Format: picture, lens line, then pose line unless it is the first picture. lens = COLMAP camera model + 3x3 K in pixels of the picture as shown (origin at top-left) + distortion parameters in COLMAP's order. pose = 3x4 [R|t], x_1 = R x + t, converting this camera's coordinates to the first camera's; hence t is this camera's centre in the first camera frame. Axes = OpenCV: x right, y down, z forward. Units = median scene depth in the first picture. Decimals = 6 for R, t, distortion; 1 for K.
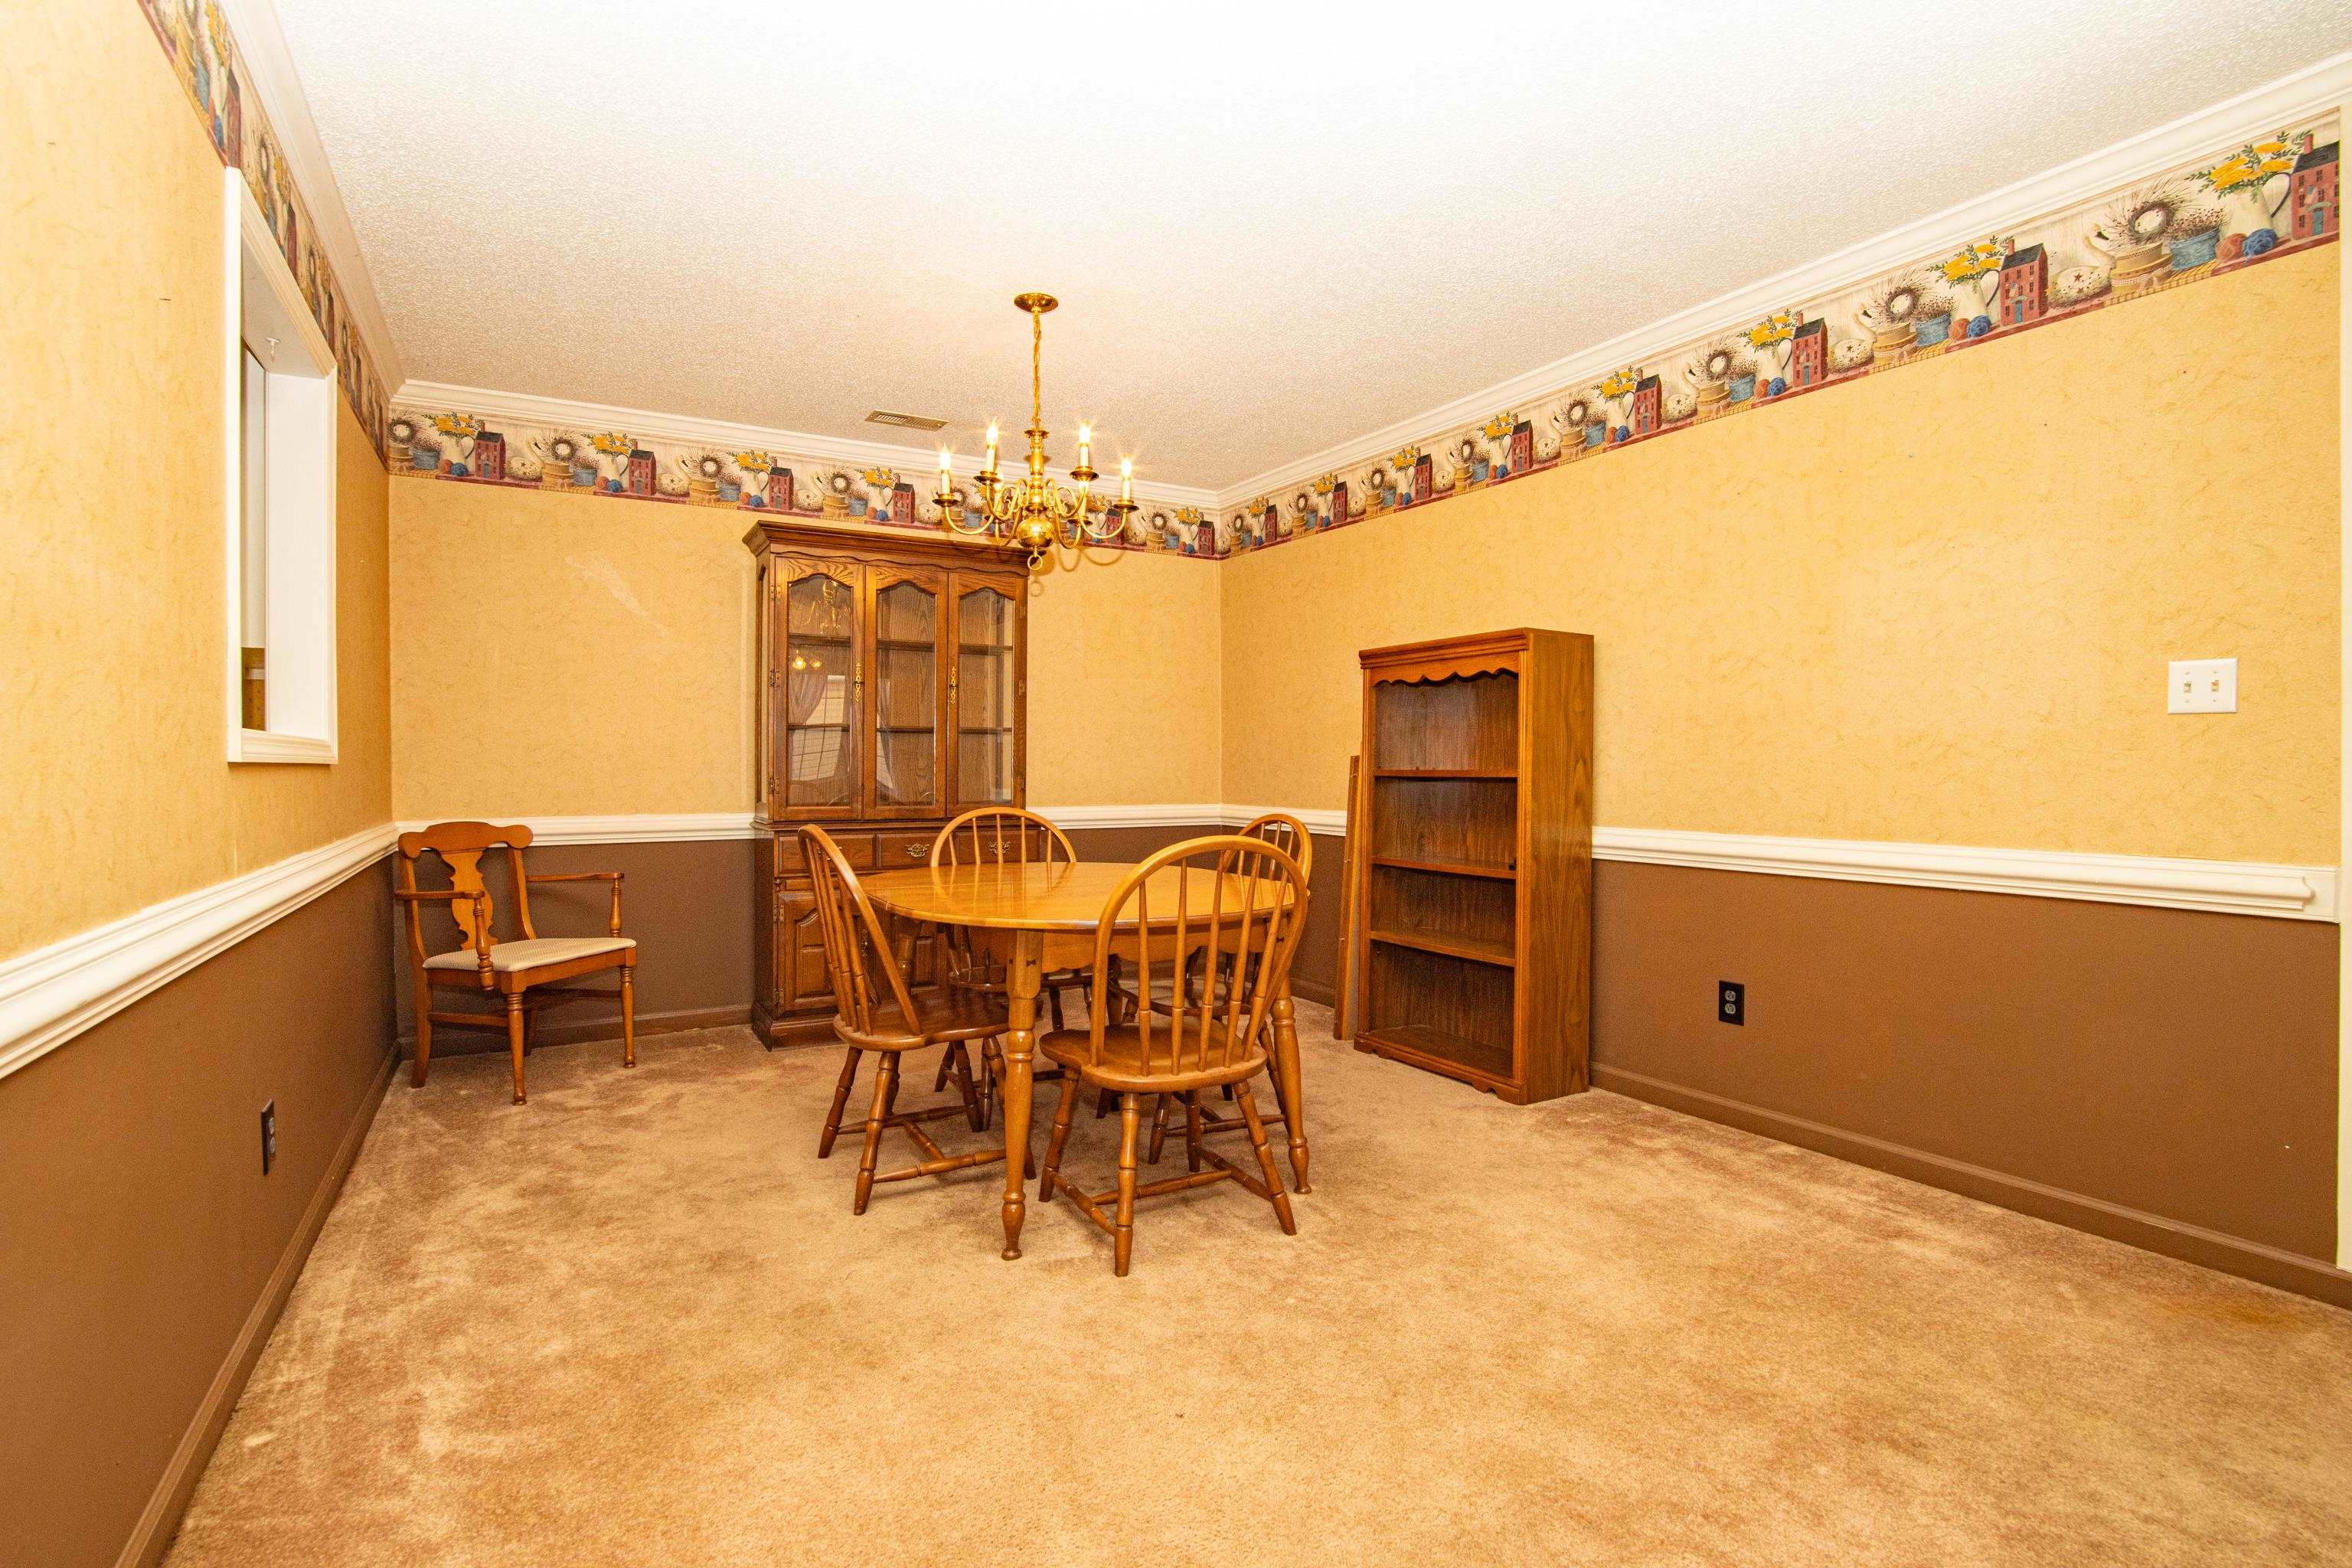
lens RADIAL K [[1114.8, 0, 1183.9], [0, 1114.8, 781.0], [0, 0, 1]] dist [-0.038973, 0.005591]
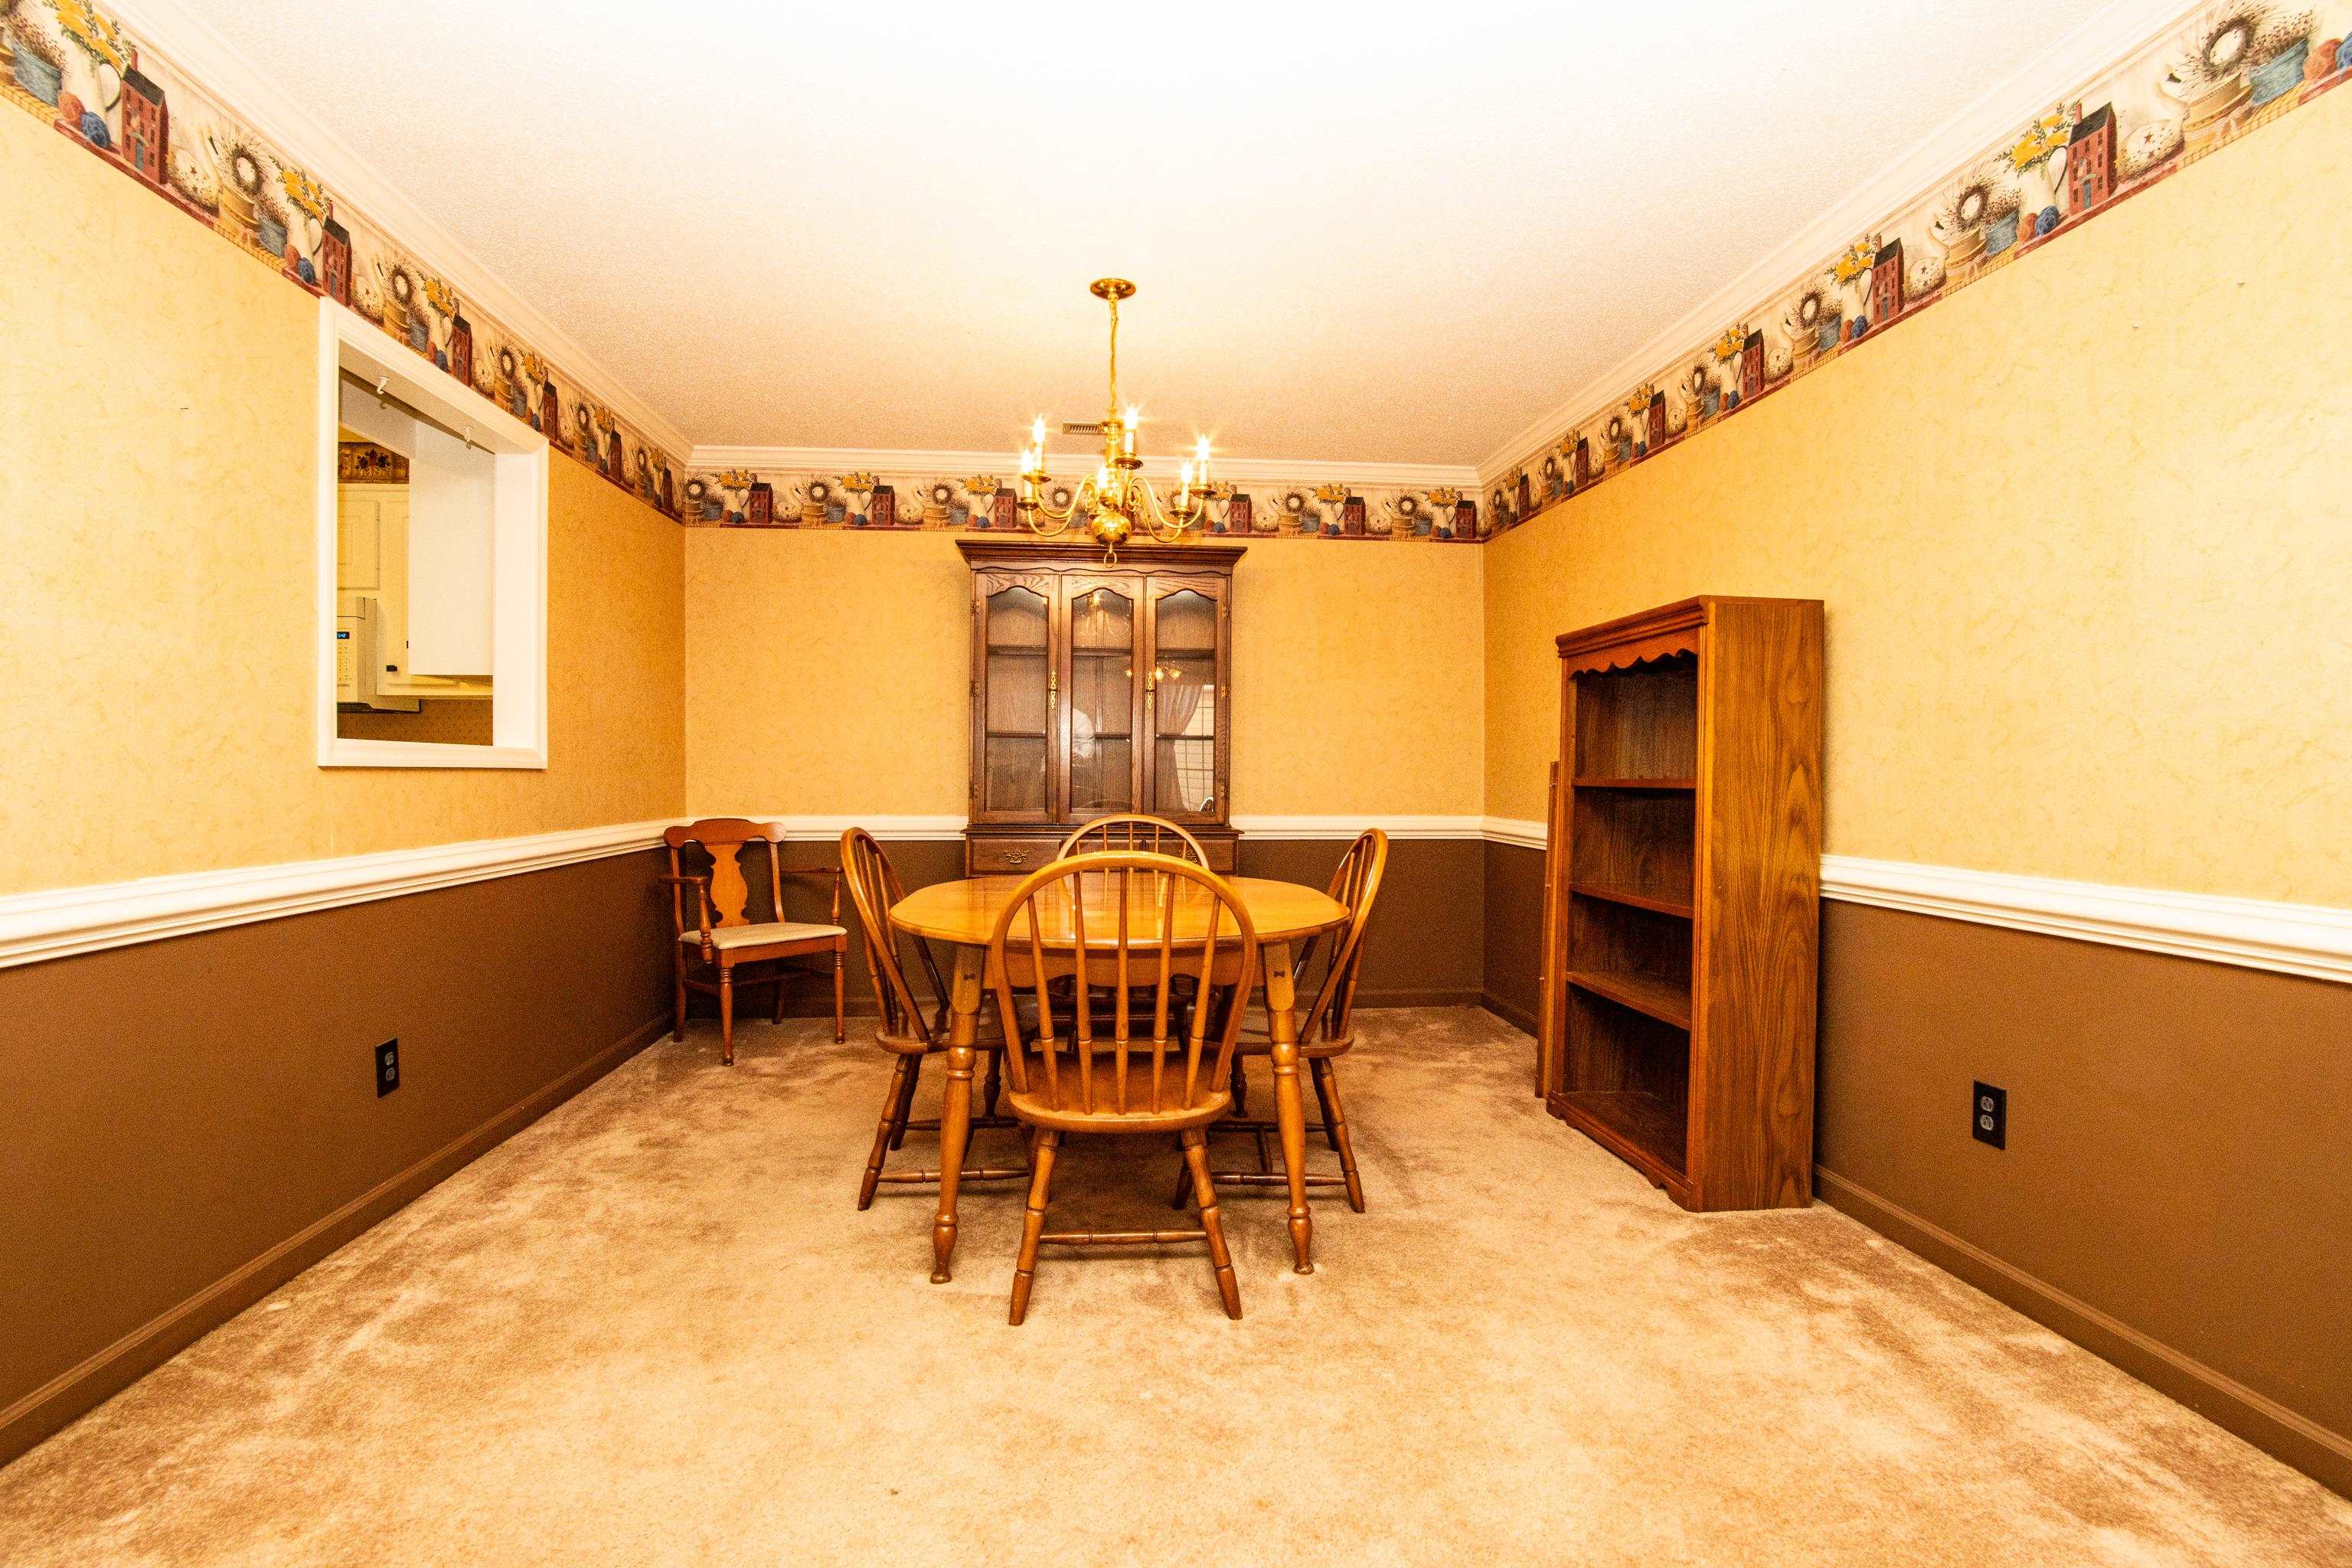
lens RADIAL K [[1114.8, 0, 1163.1], [0, 1114.8, 780.5], [0, 0, 1]] dist [-0.038973, 0.005591]
pose [[0.905199, 0.006086, -0.424945, 0.297850], [-0.009290, 0.999942, -0.005467, -0.001219], [0.424887, 0.008896, 0.905203, 0.144906]]
